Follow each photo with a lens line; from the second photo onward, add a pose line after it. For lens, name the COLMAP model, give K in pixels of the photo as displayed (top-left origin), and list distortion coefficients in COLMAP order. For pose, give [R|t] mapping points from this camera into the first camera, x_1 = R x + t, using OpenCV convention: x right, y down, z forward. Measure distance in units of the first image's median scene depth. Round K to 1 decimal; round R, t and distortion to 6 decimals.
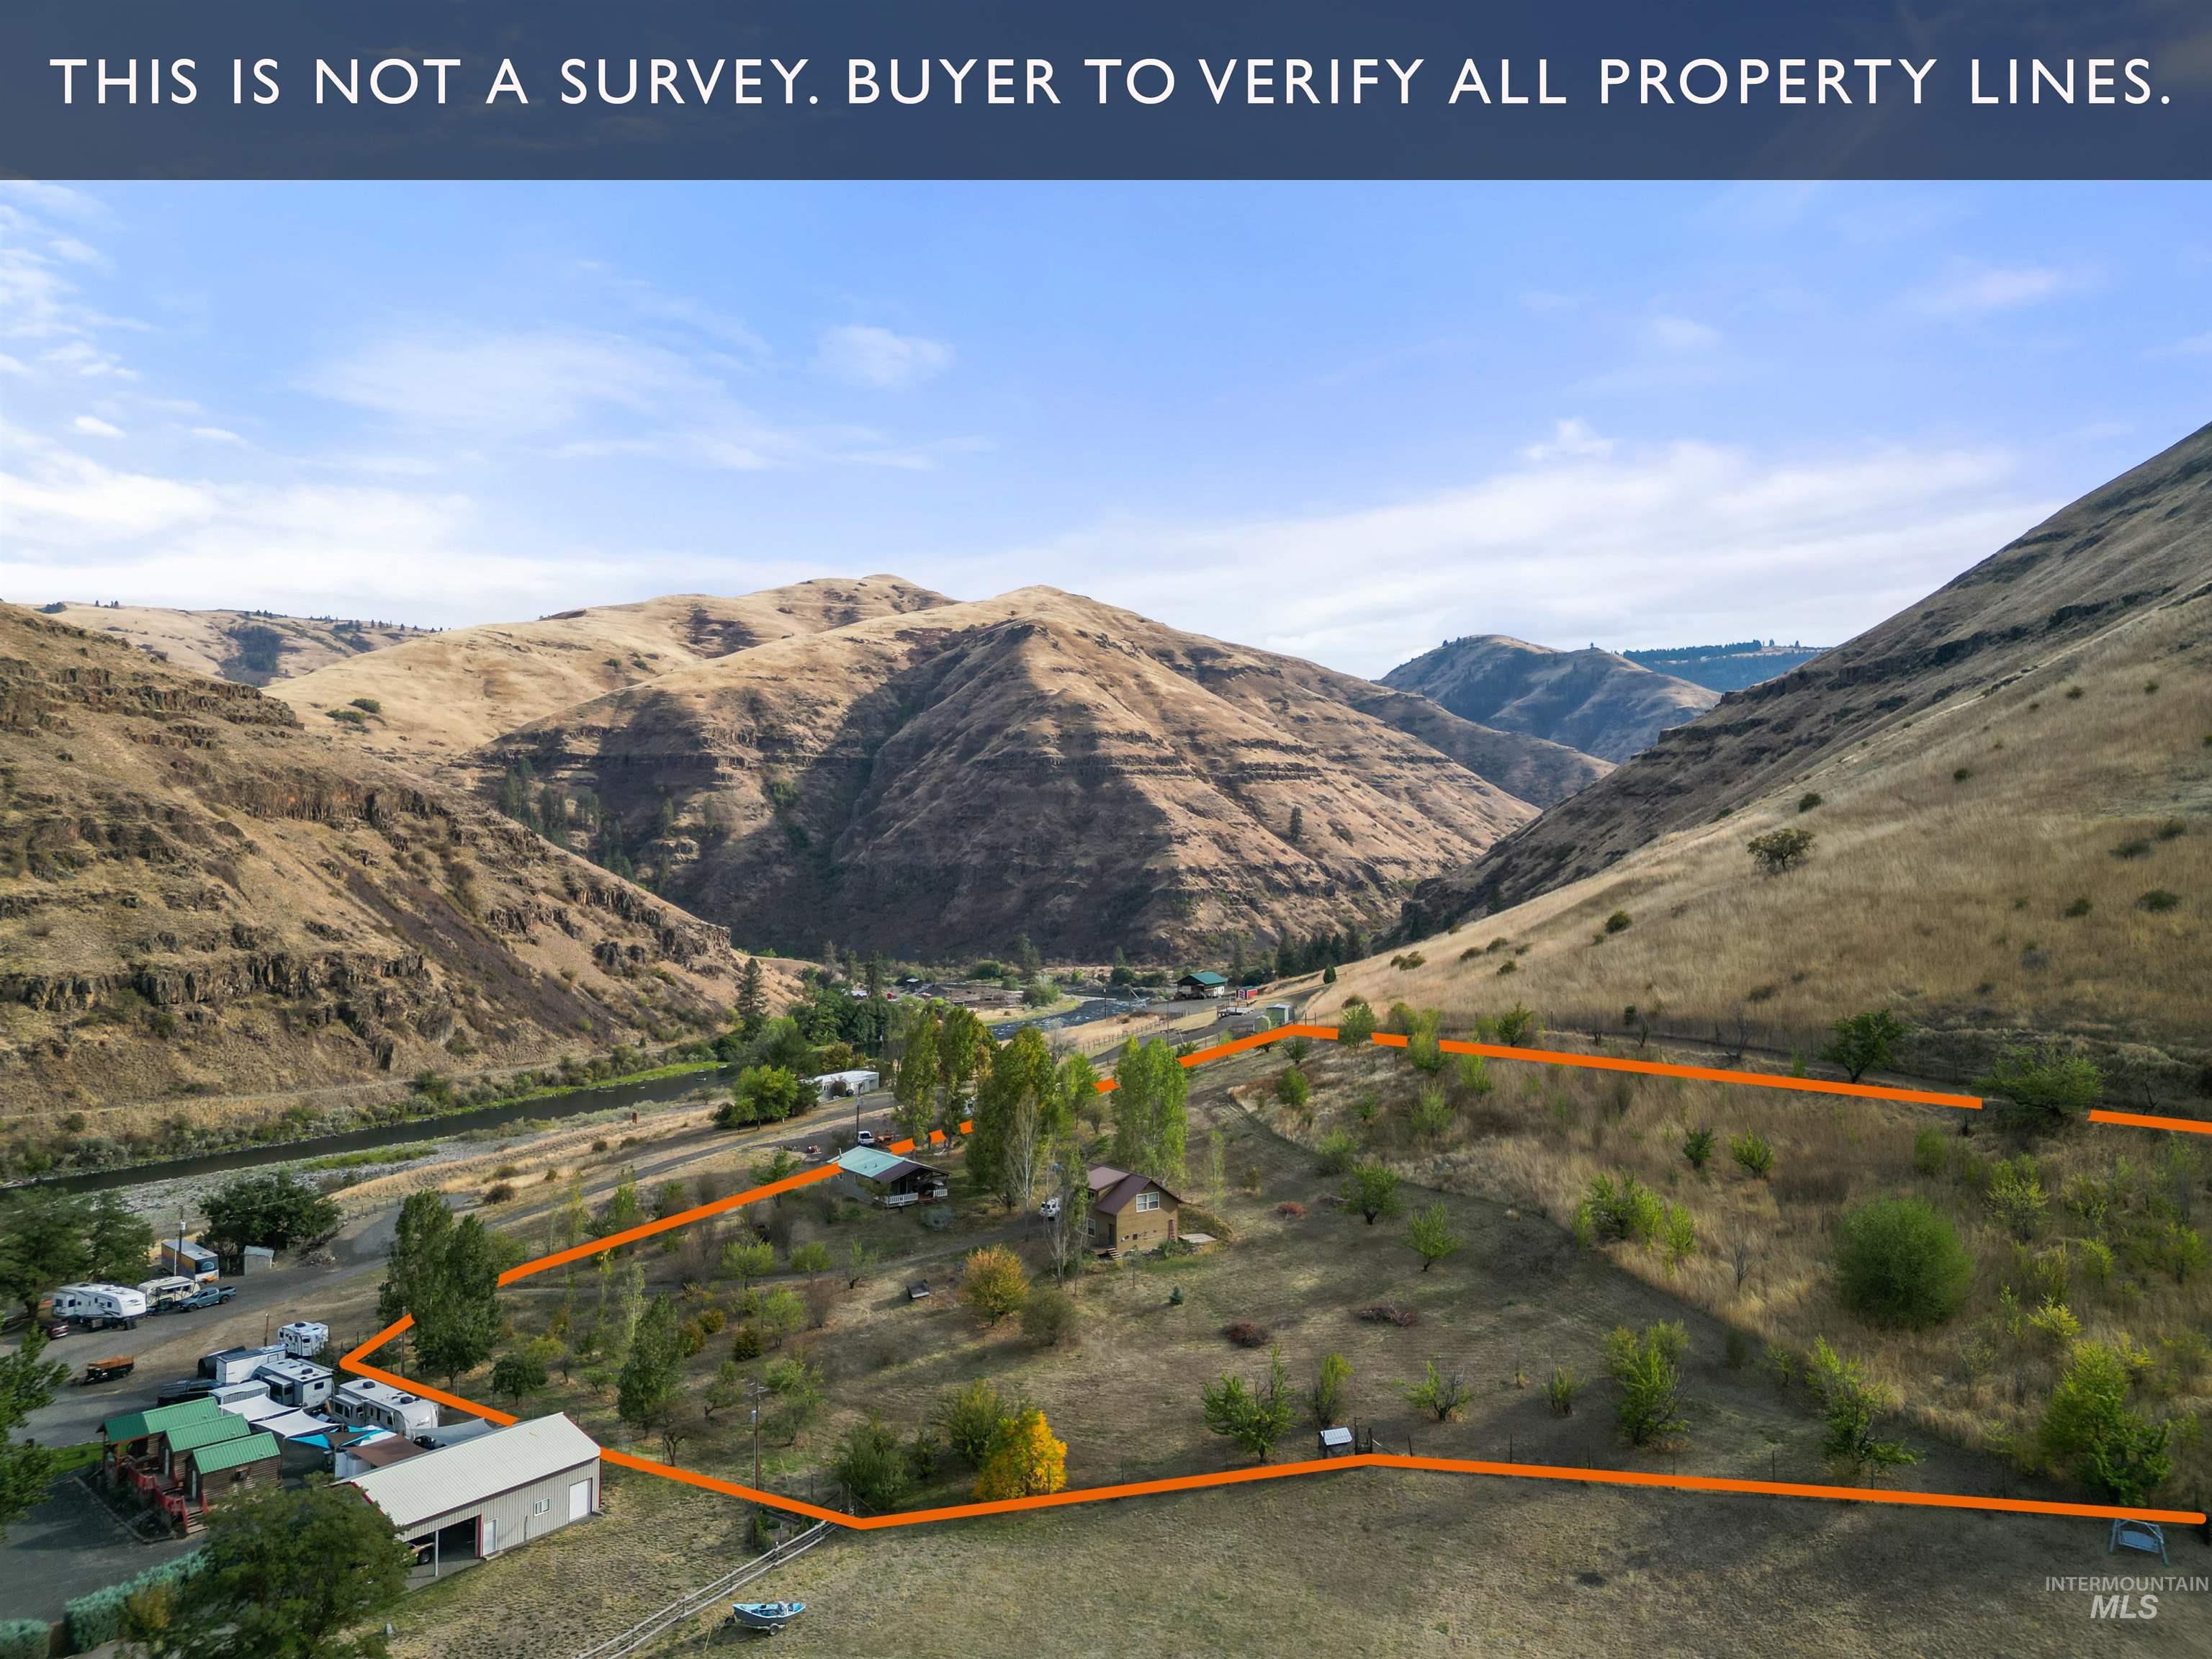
lens RADIAL K [[1570.0, 0, 1116.6], [0, 1570.0, 824.0], [0, 0, 1]] dist [0.055516, -0.035942]
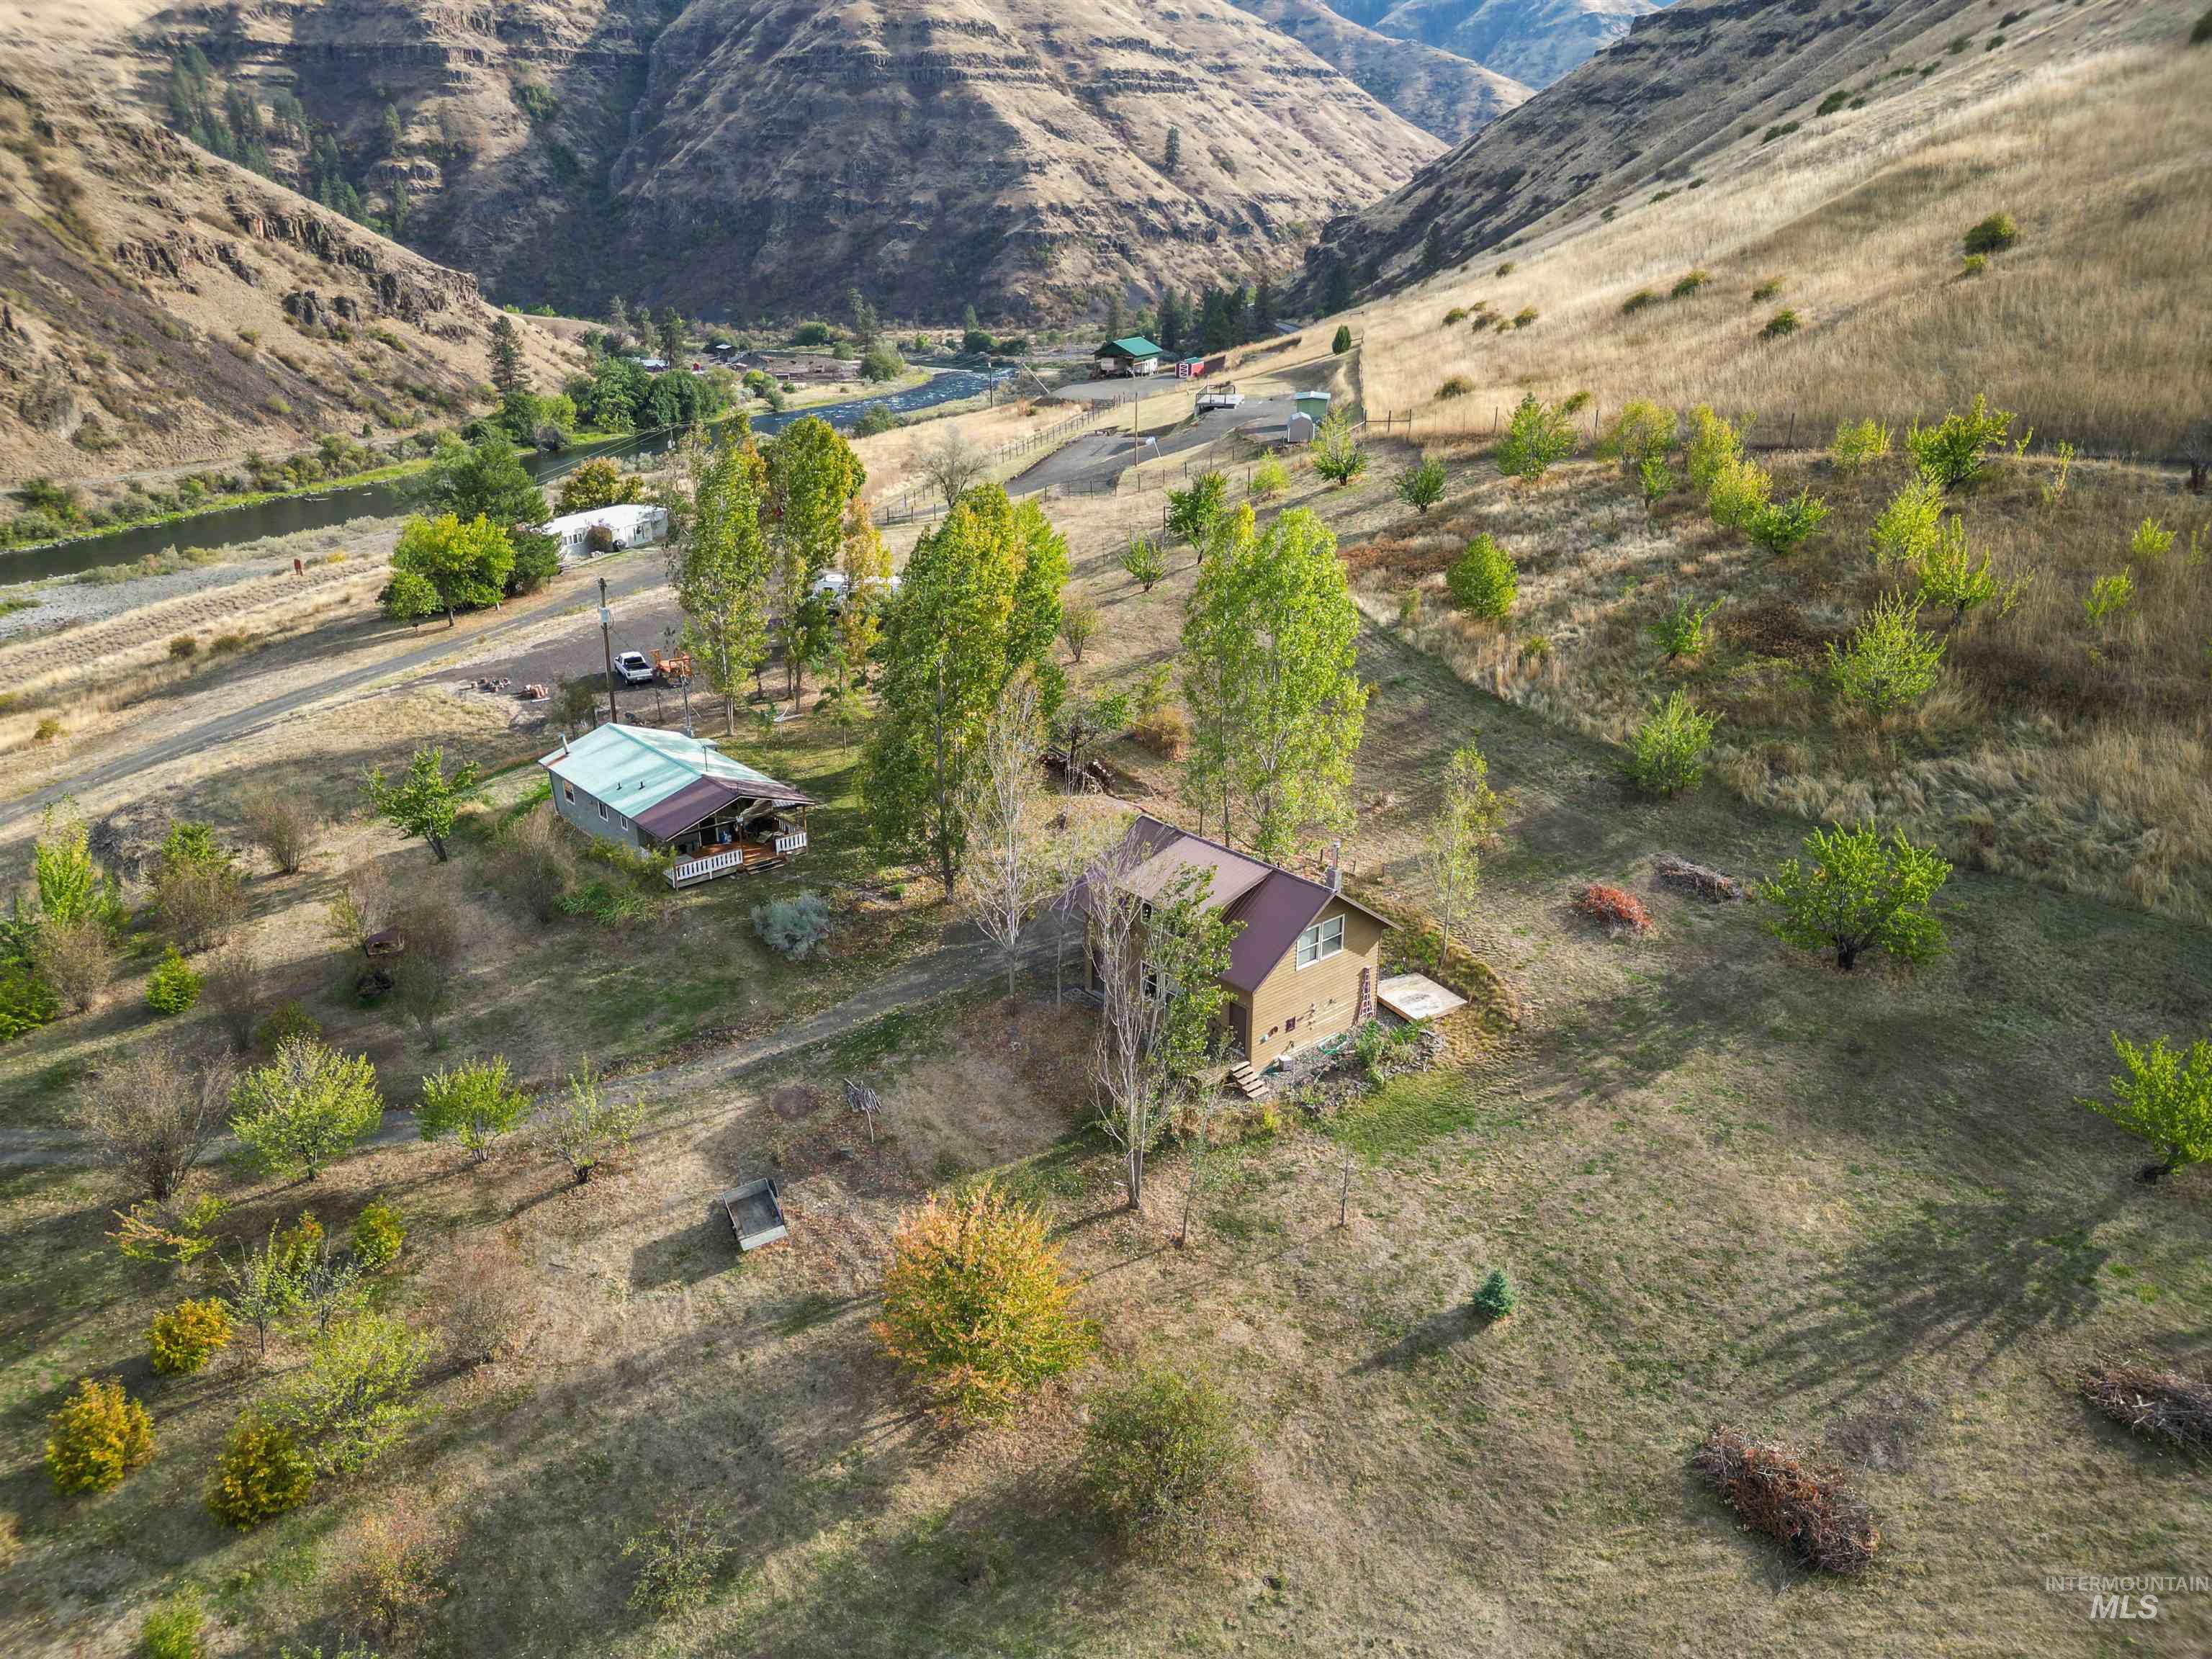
lens RADIAL K [[1570.0, 0, 1094.6], [0, 1570.0, 830.4], [0, 0, 1]] dist [0.055516, -0.035942]
pose [[0.995973, -0.029988, 0.084493, -0.013849], [-0.005072, 0.922052, 0.387033, 0.011709], [-0.089513, -0.385903, 0.918186, 0.127332]]
